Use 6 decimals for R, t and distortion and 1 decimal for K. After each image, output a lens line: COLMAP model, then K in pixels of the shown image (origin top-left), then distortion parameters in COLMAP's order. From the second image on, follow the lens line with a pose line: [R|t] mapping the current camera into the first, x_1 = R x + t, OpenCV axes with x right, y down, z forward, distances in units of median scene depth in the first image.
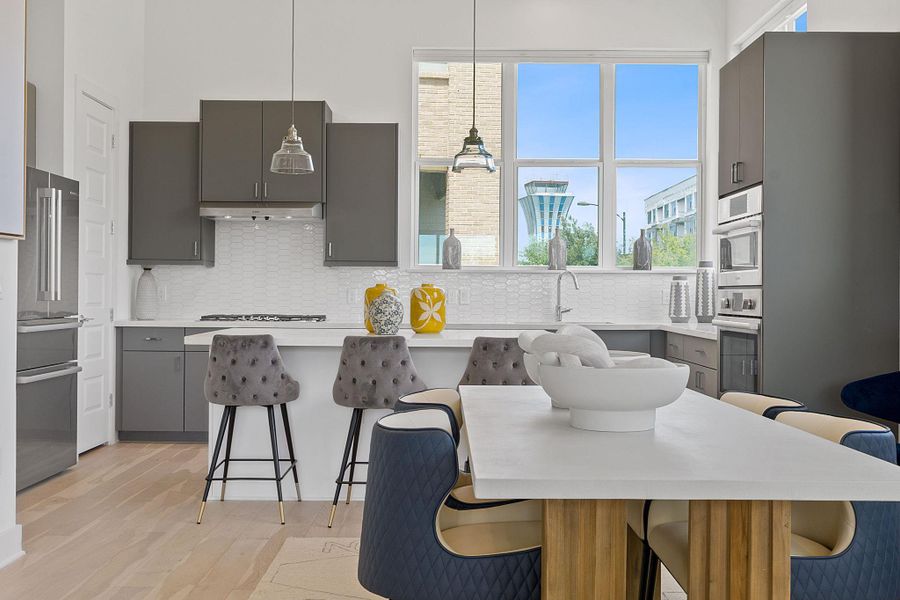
lens RADIAL K [[938.4, 0, 450.0], [0, 938.4, 300.0], [0, 0, 1]] dist [0.002400, -0.000946]
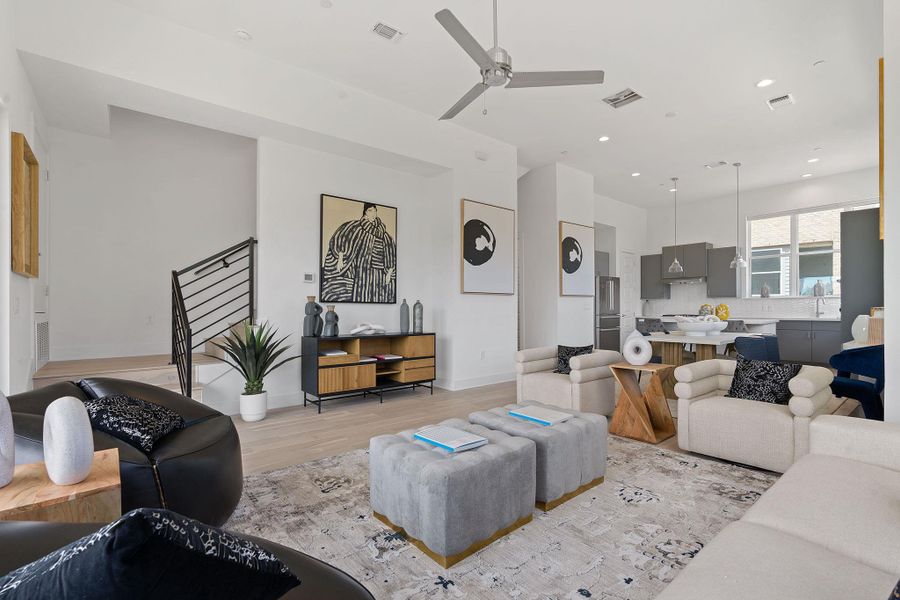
lens RADIAL K [[408.5, 0, 450.3], [0, 408.5, 308.6], [0, 0, 1]] dist [-0.001899, -0.000150]
pose [[0.634380, -0.009373, -0.772965, 0.457148], [0.004876, 0.999955, -0.008124, 0.004847], [0.773006, 0.001385, 0.634397, -0.575134]]
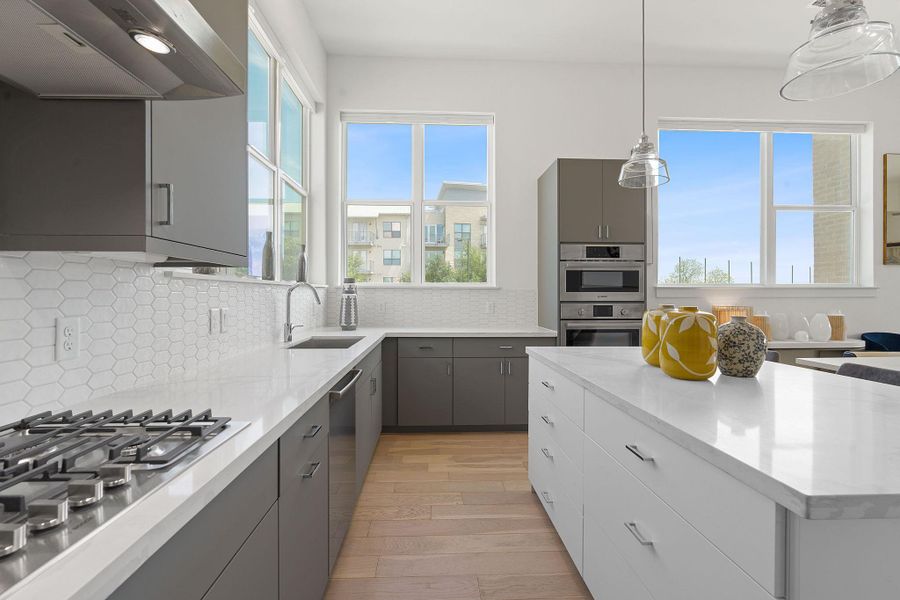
lens RADIAL K [[415.1, 0, 445.7], [0, 415.1, 299.6], [0, 0, 1]] dist [-0.004074, -0.000398]
pose [[-0.044050, -0.015180, 0.998914, -0.377628], [0.005311, 0.999867, 0.015429, -0.028505], [-0.999015, 0.005985, -0.043964, 1.211311]]
